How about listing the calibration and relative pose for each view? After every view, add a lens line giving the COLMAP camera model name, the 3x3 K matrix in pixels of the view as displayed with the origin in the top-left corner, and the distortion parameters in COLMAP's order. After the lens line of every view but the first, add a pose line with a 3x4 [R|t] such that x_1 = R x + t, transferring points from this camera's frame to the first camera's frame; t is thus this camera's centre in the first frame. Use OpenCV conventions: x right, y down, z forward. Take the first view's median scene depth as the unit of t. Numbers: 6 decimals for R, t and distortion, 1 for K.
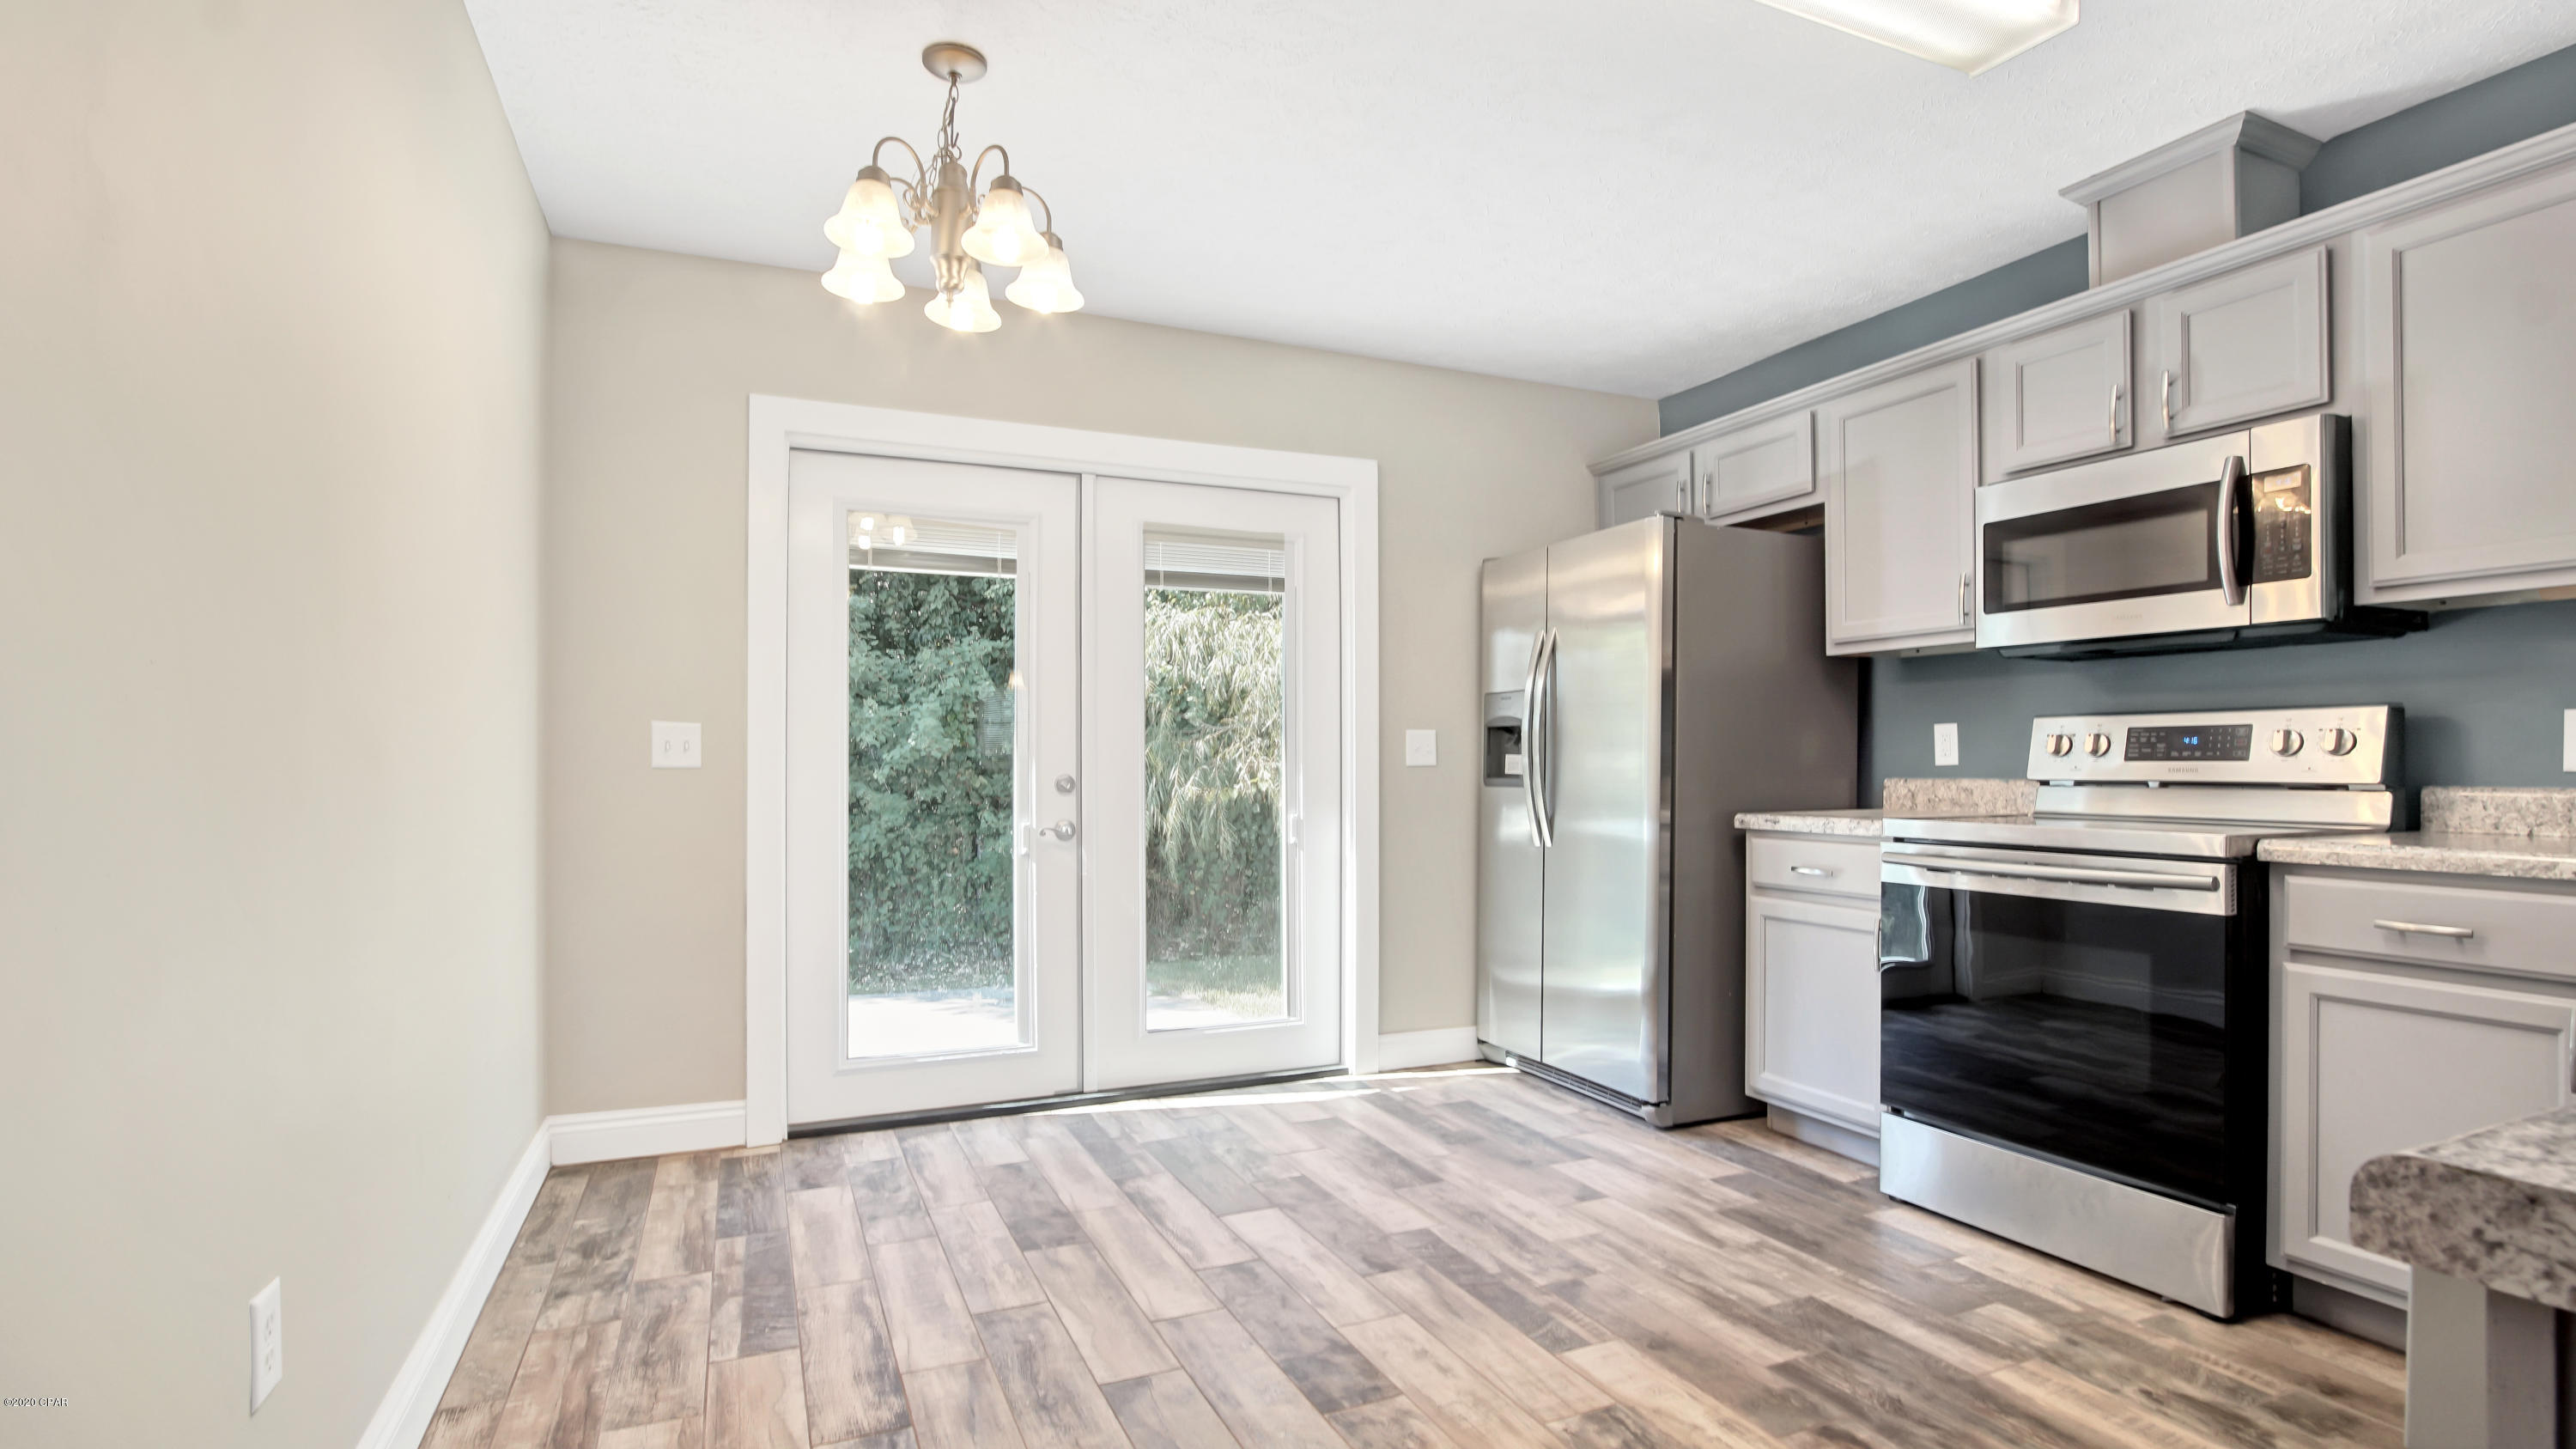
lens RADIAL K [[1207.9, 0, 1274.2], [0, 1207.9, 767.7], [0, 0, 1]] dist [-0.013127, 0.001326]
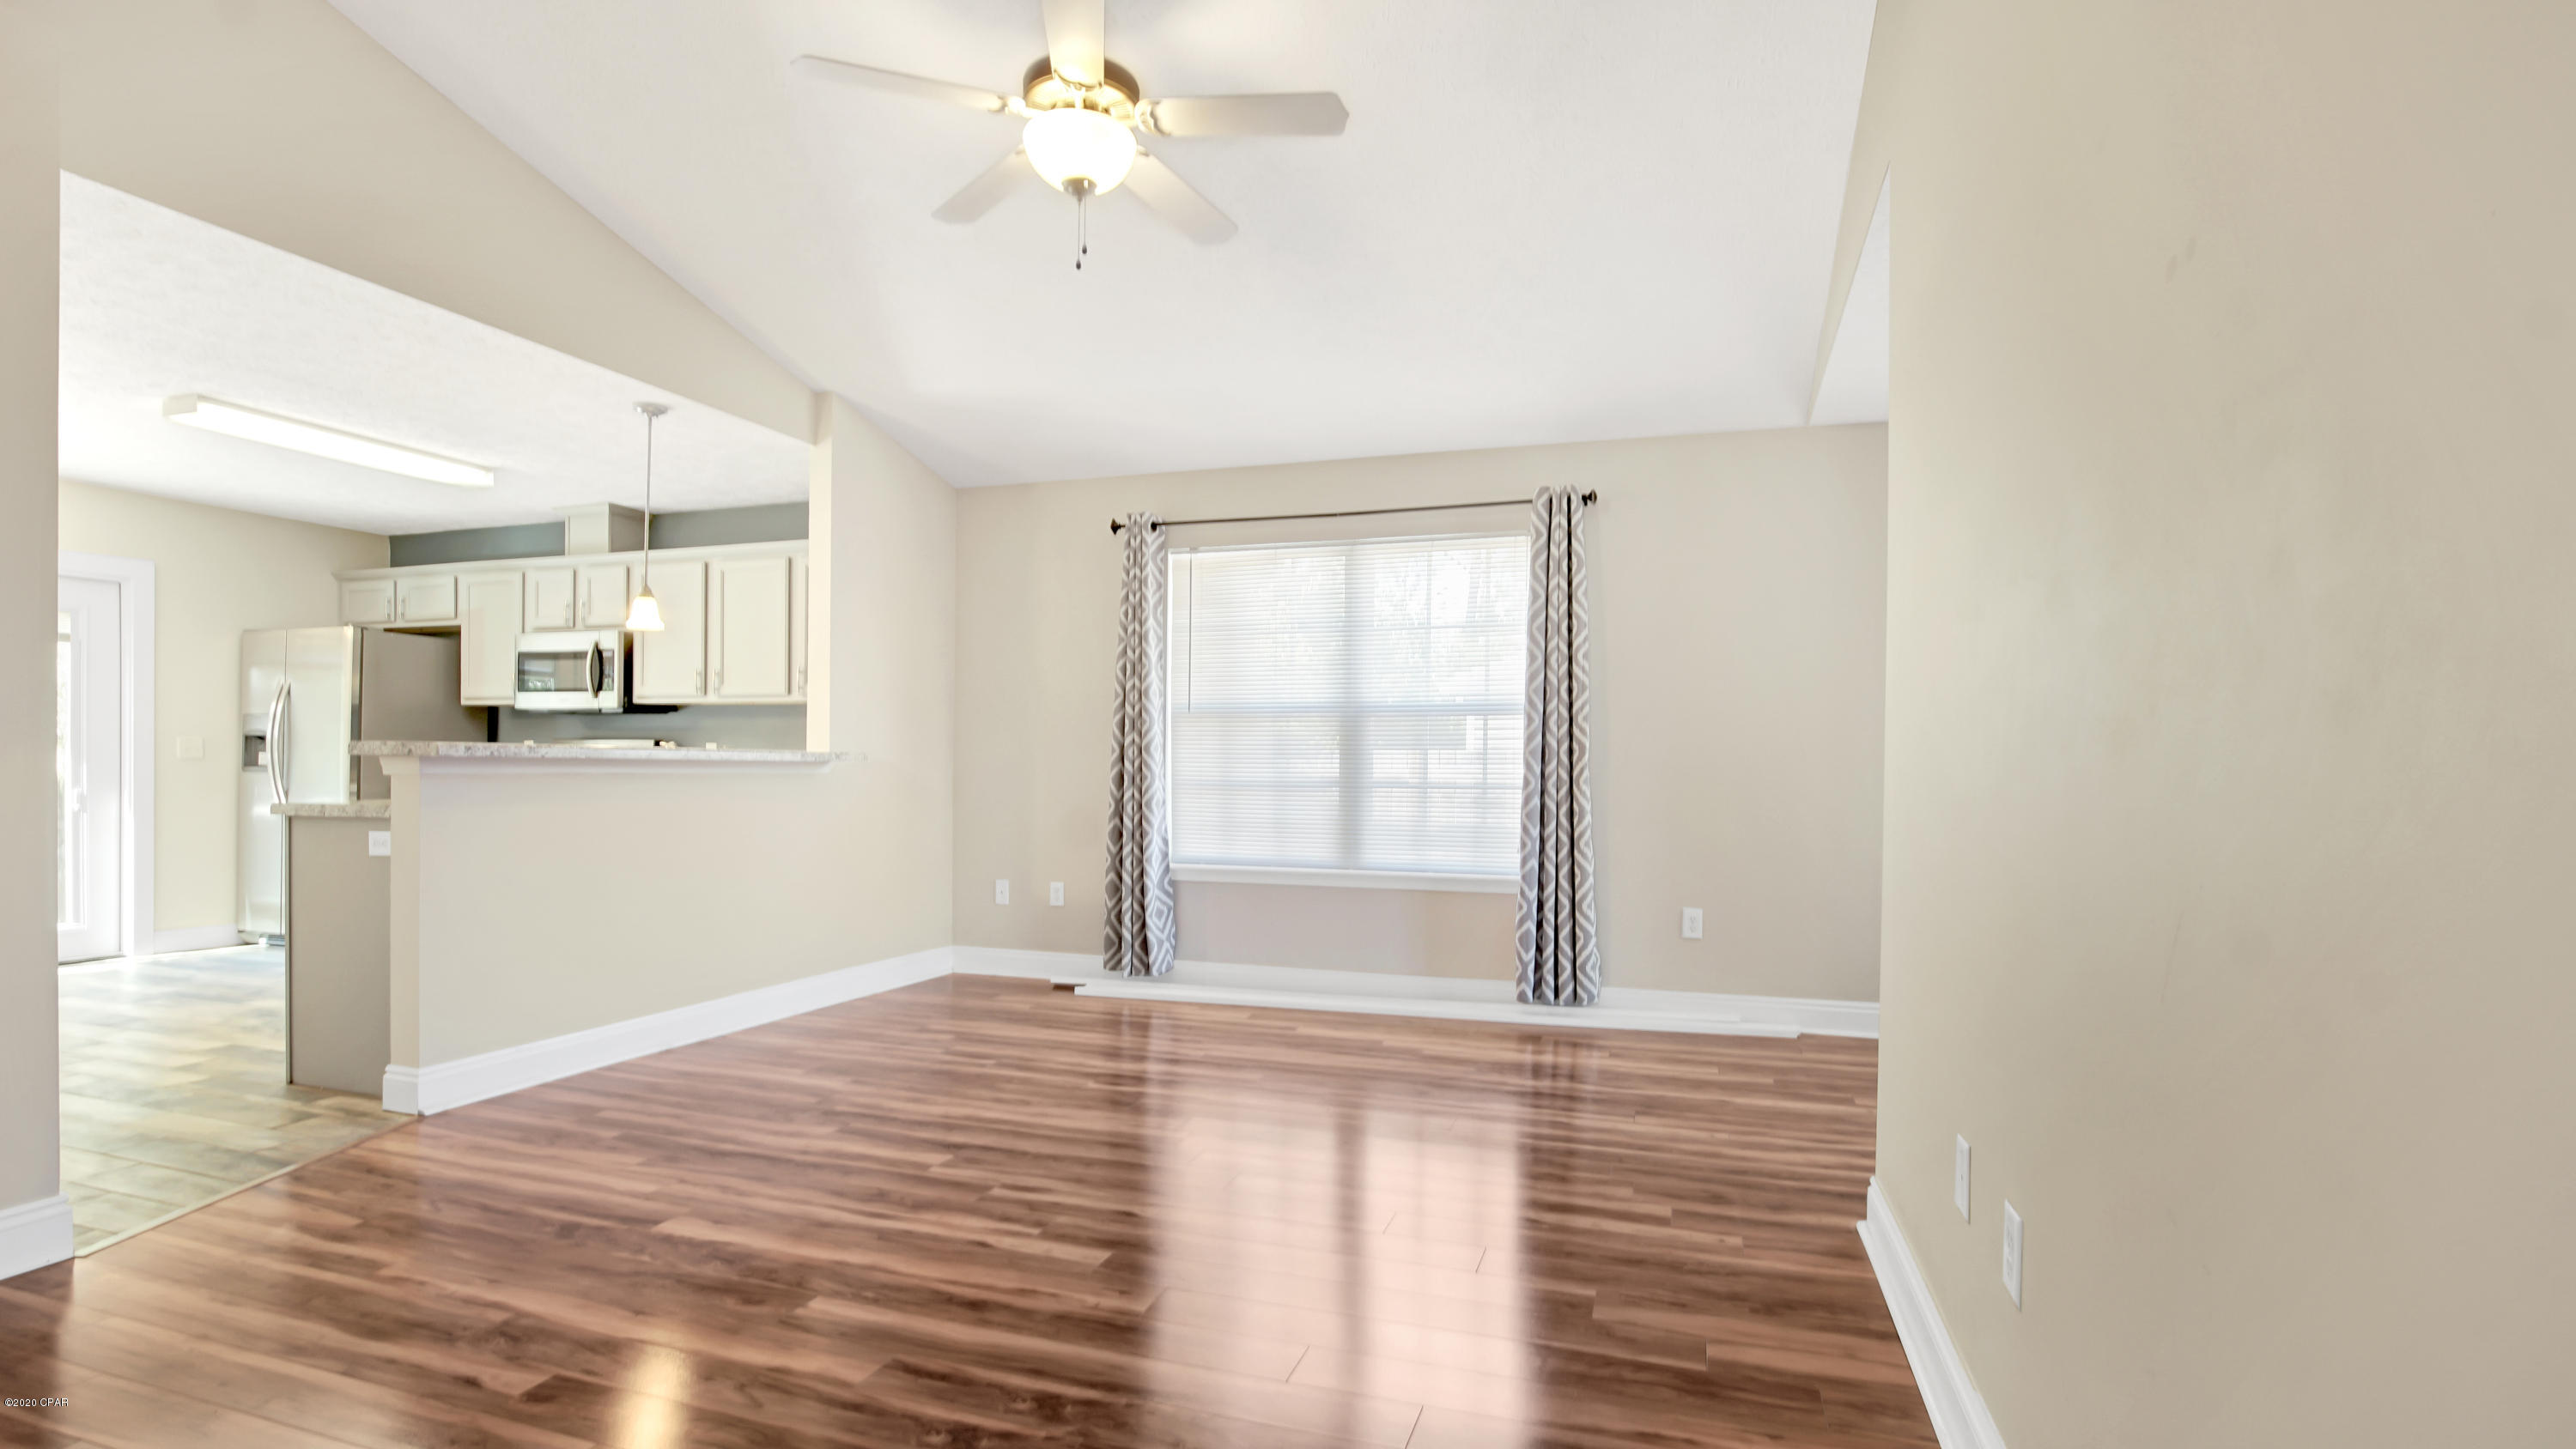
lens RADIAL K [[1207.6, 0, 1274.2], [0, 1207.6, 767.6], [0, 0, 1]] dist [-0.013127, 0.001326]
pose [[0.693575, 0.006786, 0.720353, -0.031818], [-0.007584, 0.999969, -0.002118, 0.003766], [-0.720345, -0.003995, 0.693605, -1.611895]]
